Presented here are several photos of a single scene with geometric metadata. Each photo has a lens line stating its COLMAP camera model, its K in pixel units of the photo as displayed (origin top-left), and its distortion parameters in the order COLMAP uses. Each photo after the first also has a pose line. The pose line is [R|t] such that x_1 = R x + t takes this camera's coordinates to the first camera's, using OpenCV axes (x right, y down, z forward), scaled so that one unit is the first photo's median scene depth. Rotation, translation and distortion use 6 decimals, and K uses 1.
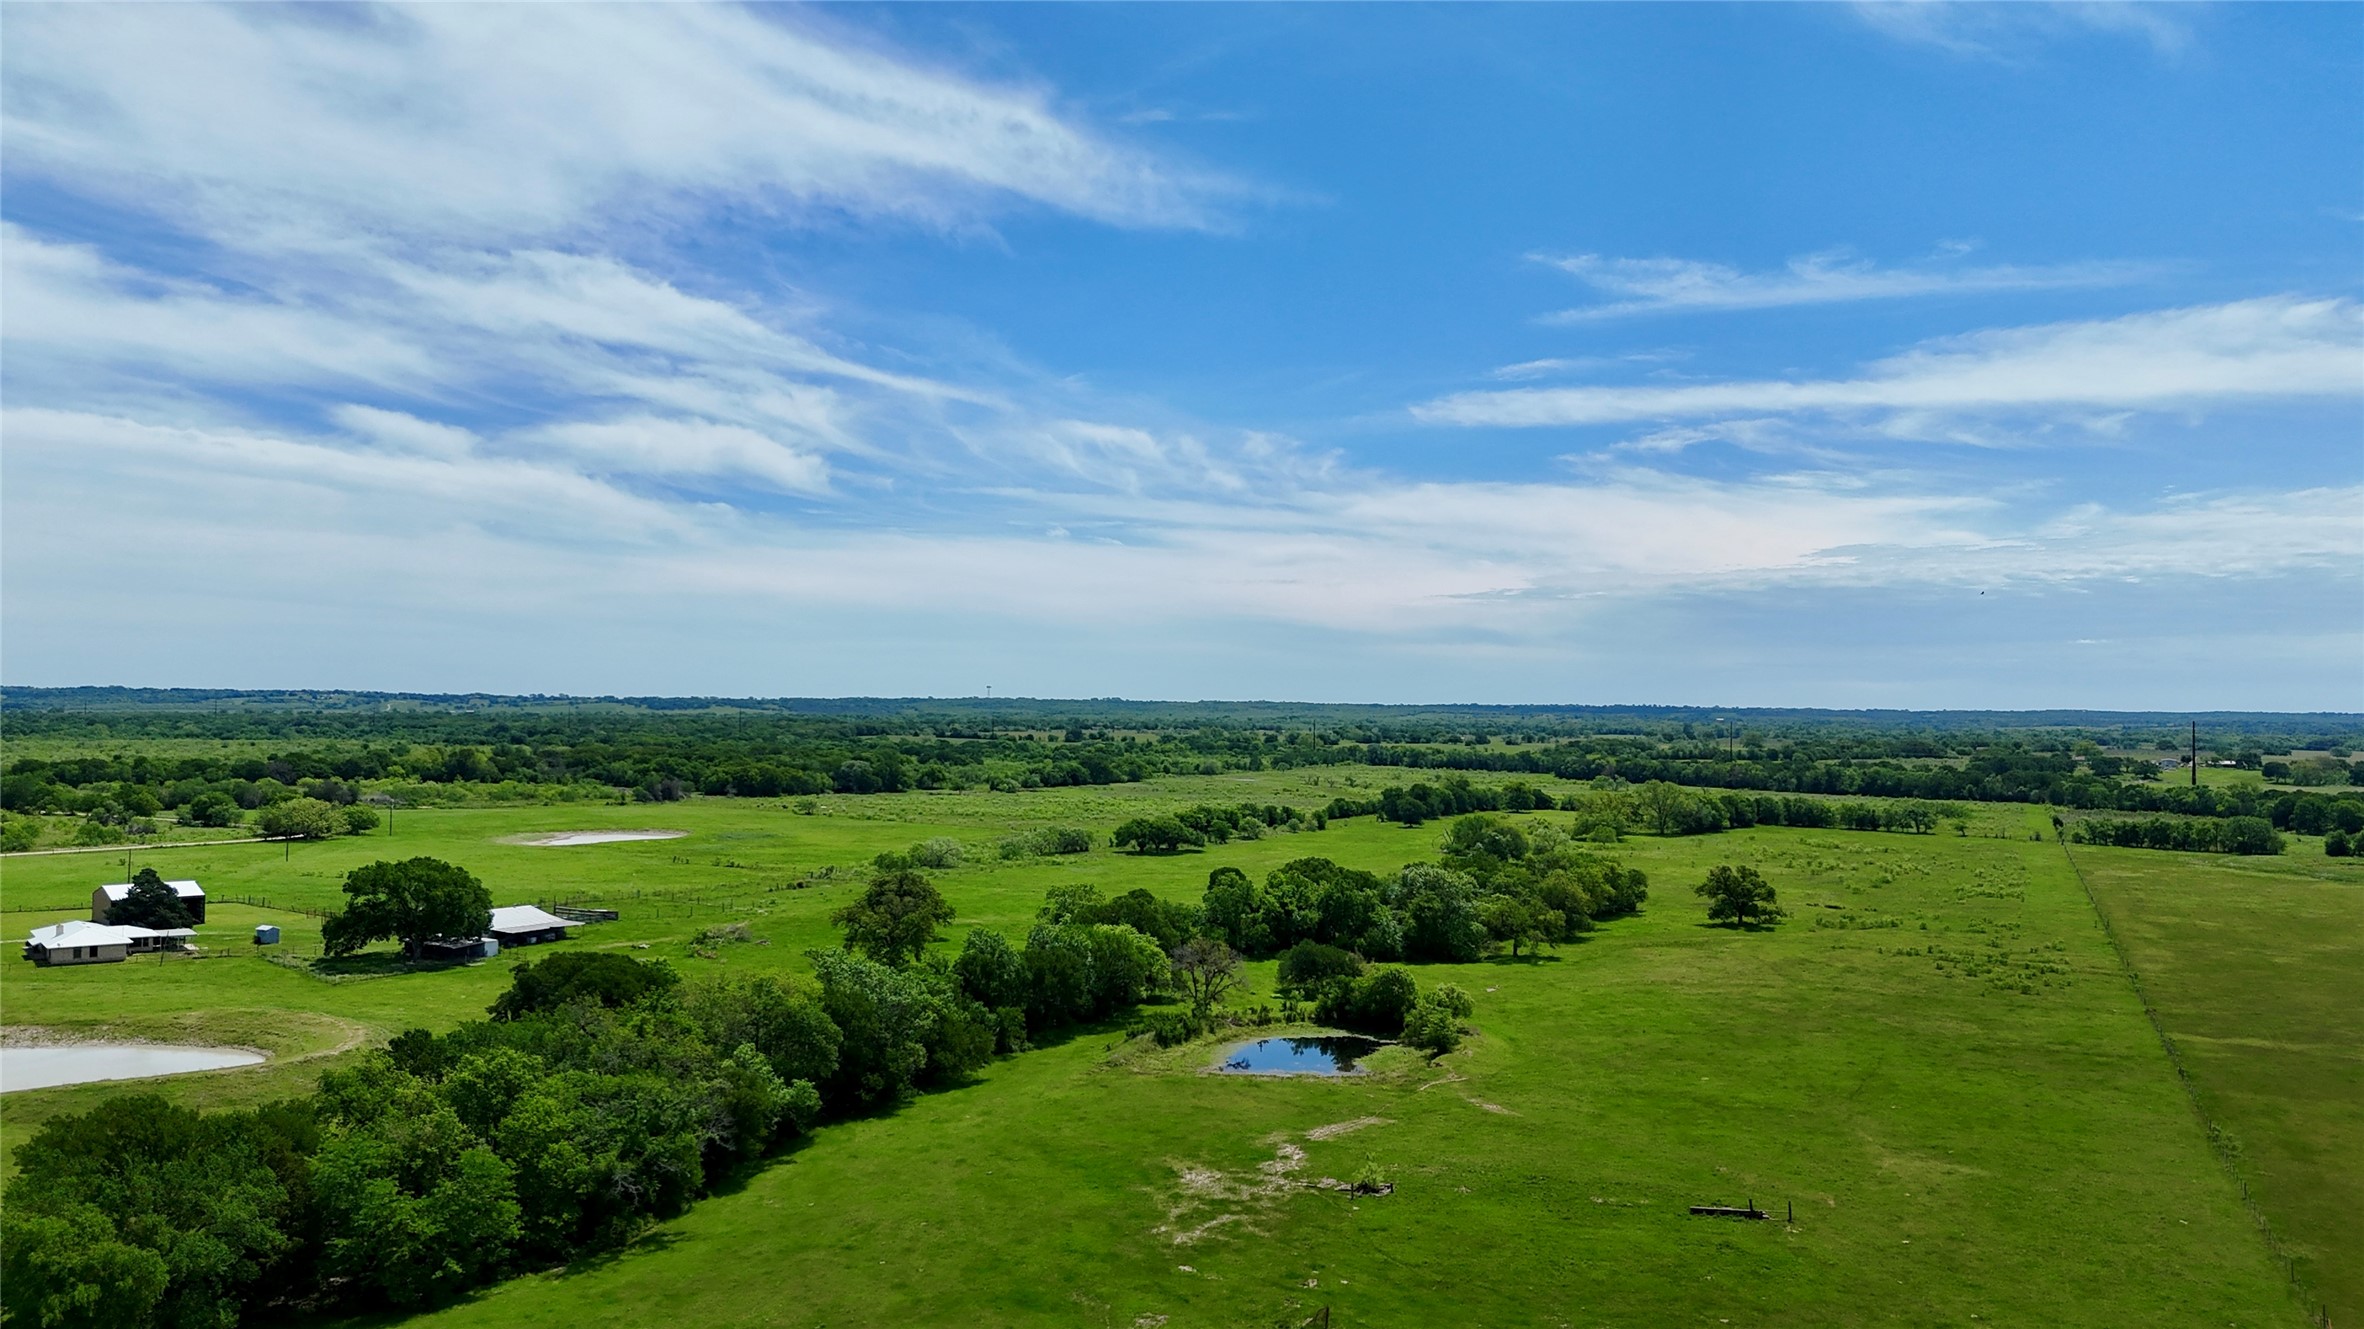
lens RADIAL K [[1714.3, 0, 1190.7], [0, 1714.3, 651.4], [0, 0, 1]] dist [0.052575, -0.039293]
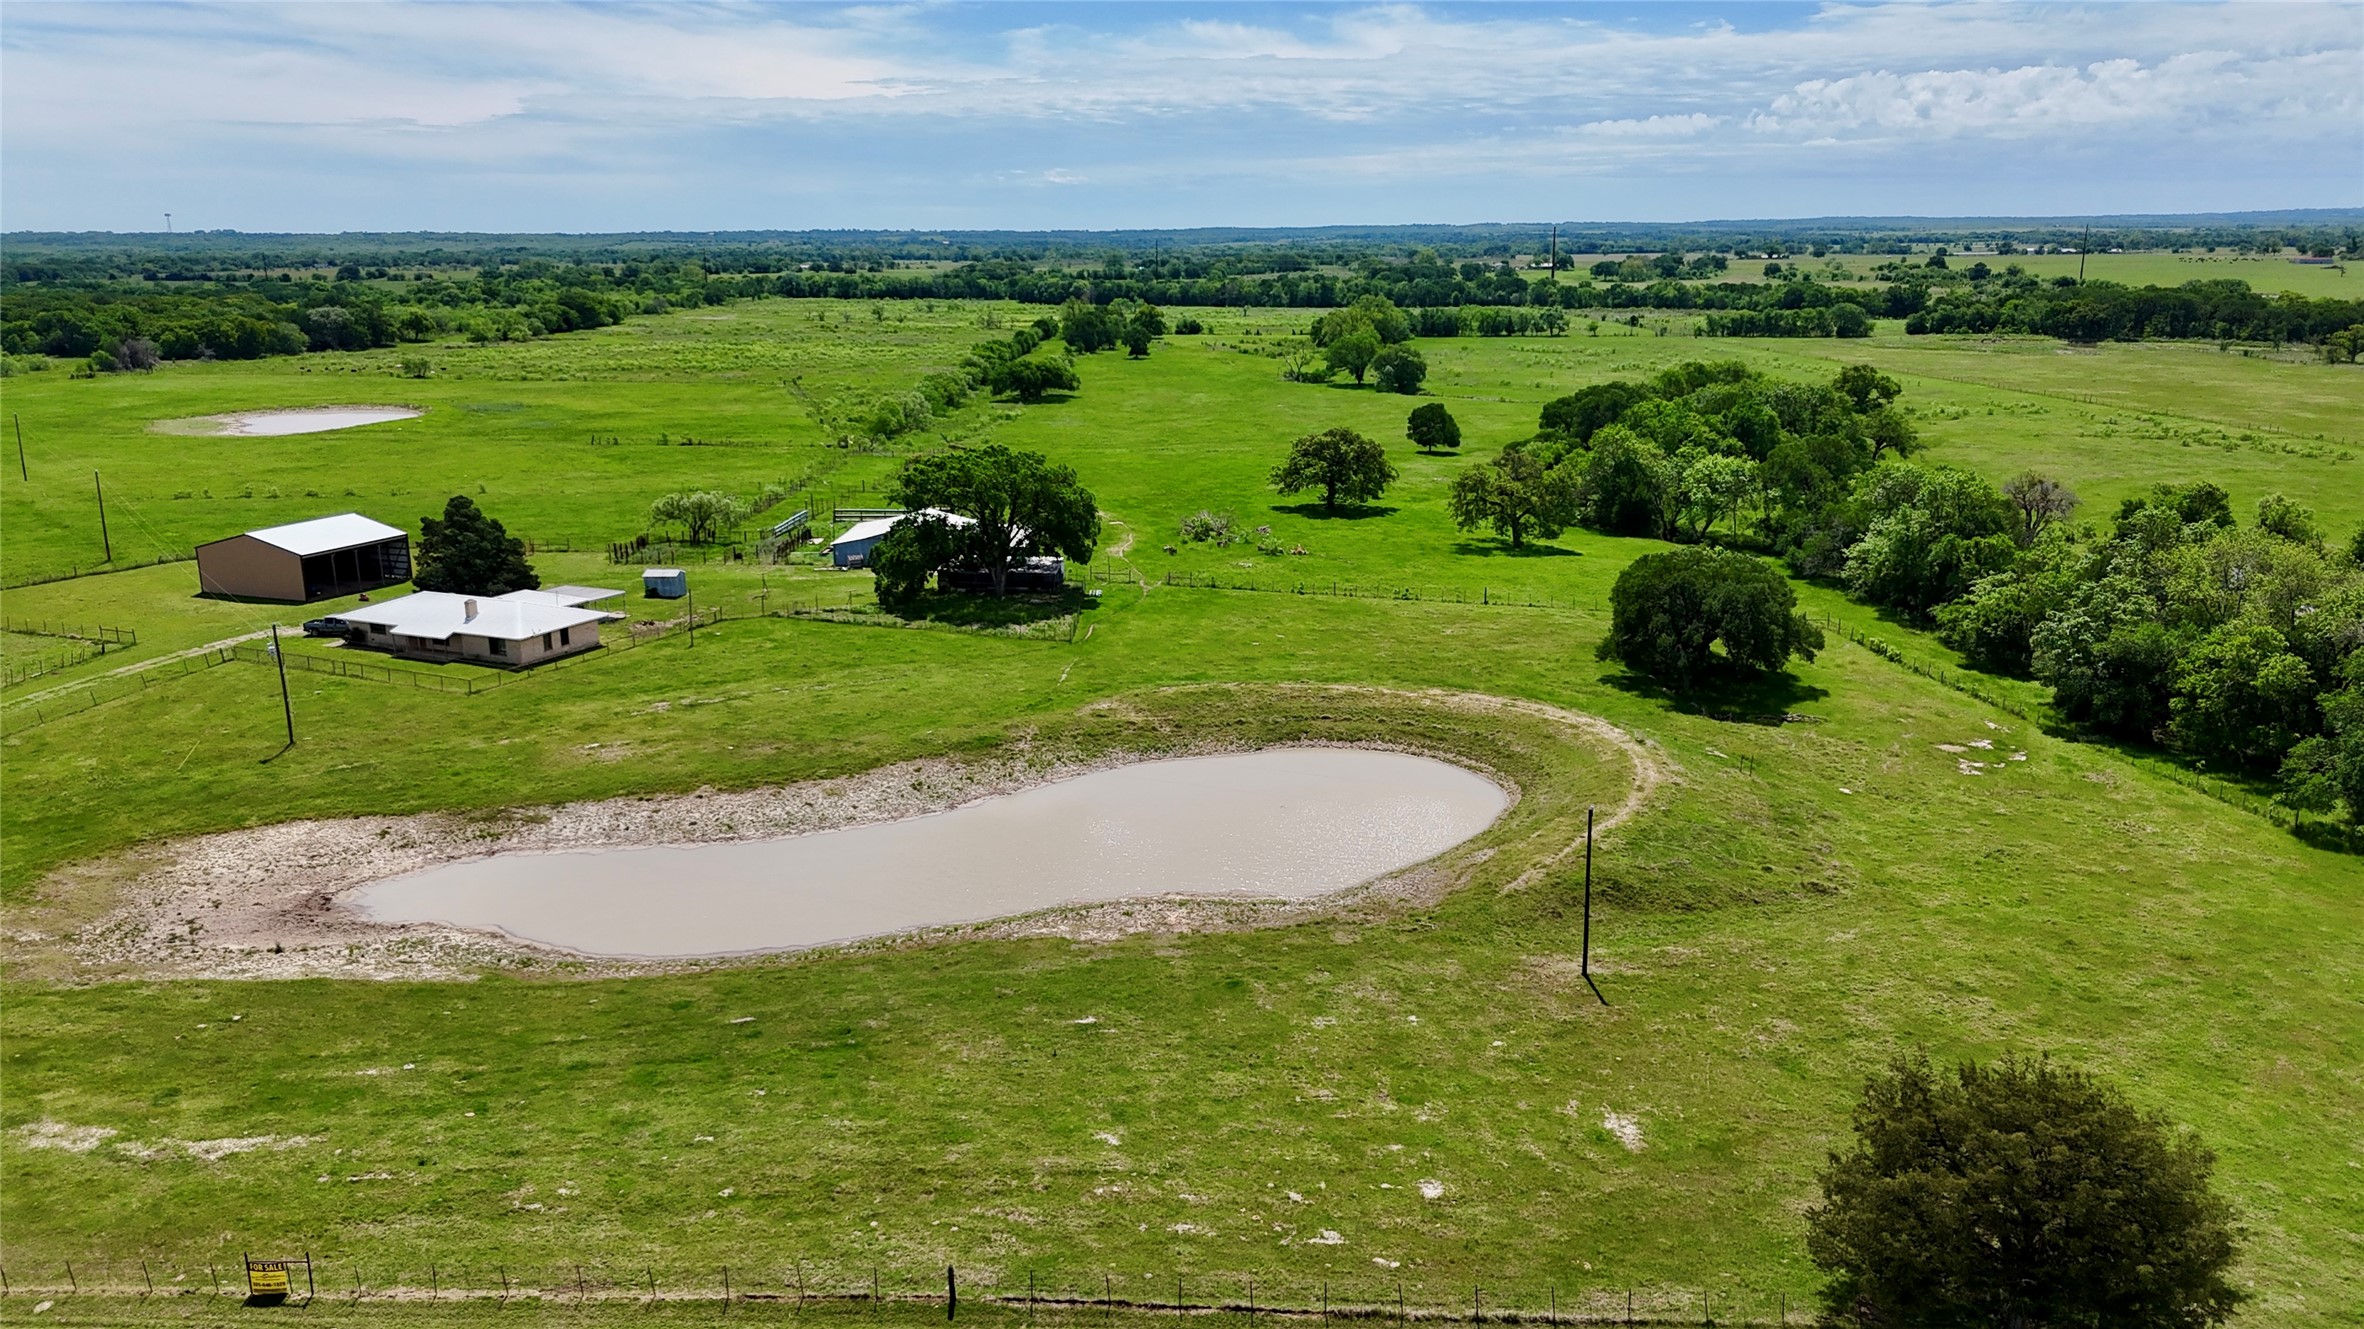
lens RADIAL K [[1714.3, 0, 1189.5], [0, 1714.3, 677.0], [0, 0, 1]] dist [0.052575, -0.039293]
pose [[0.889330, -0.133808, 0.437250, -0.161919], [0.005980, 0.959549, 0.281480, 0.004356], [-0.457227, -0.247713, 0.854155, 0.089778]]
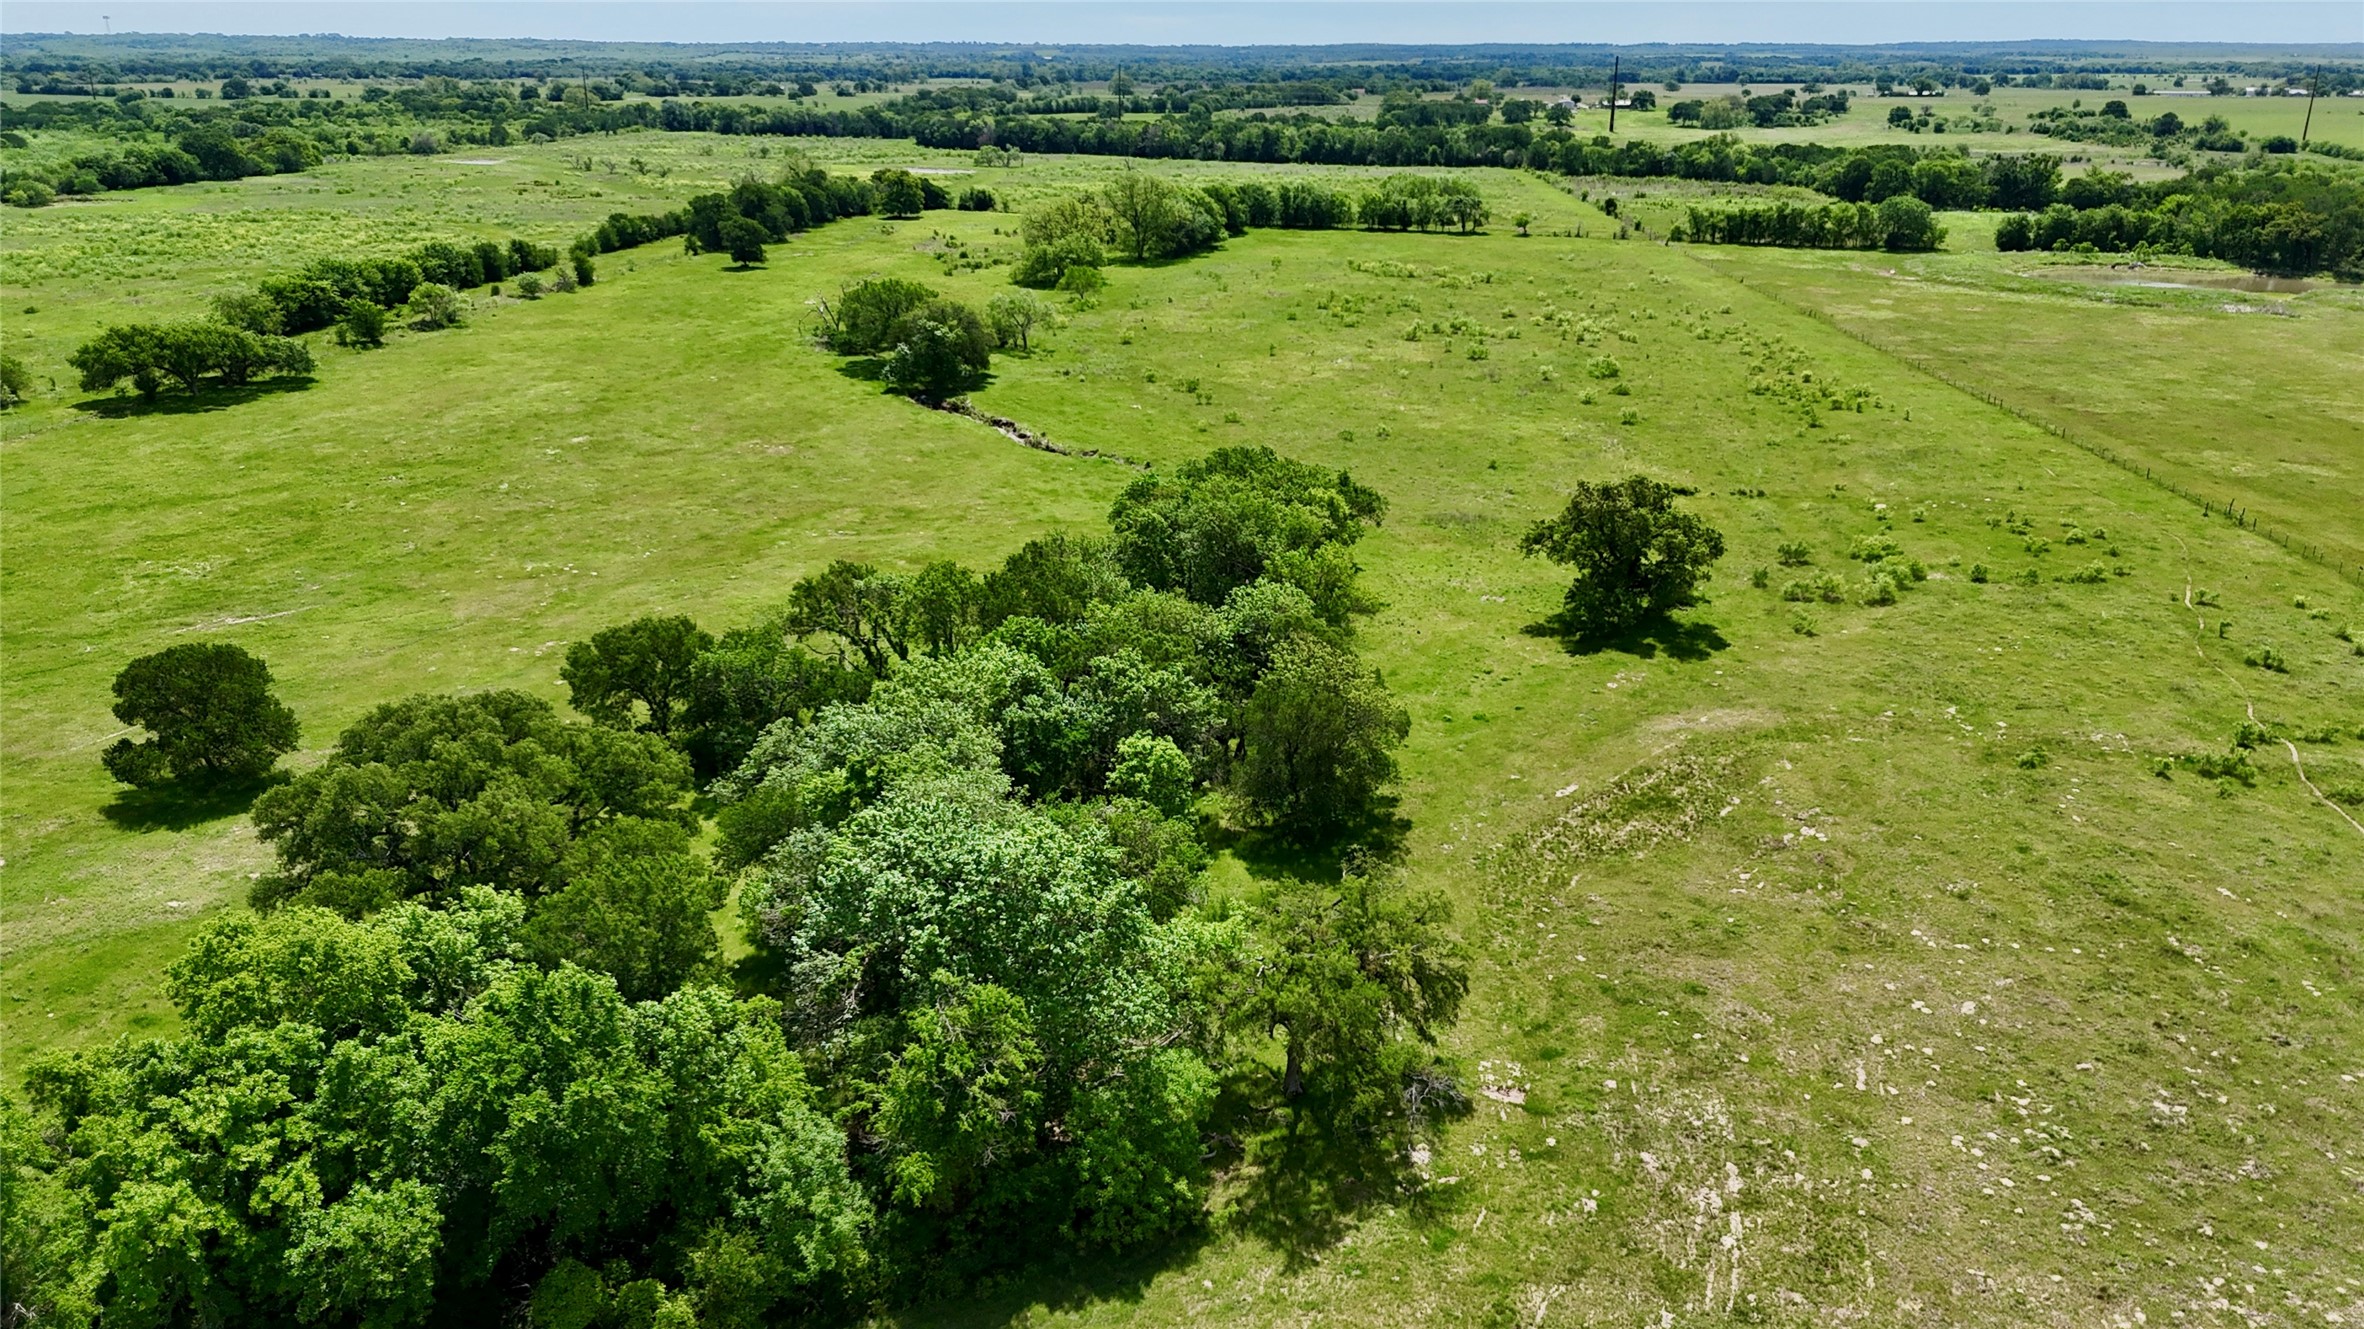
lens RADIAL K [[1714.3, 0, 1190.1], [0, 1714.3, 663.5], [0, 0, 1]] dist [0.052575, -0.039293]
pose [[0.927069, -0.133951, 0.350142, 0.025416], [-0.004085, 0.930322, 0.366722, 0.005996], [-0.374868, -0.341407, 0.861926, 0.222470]]
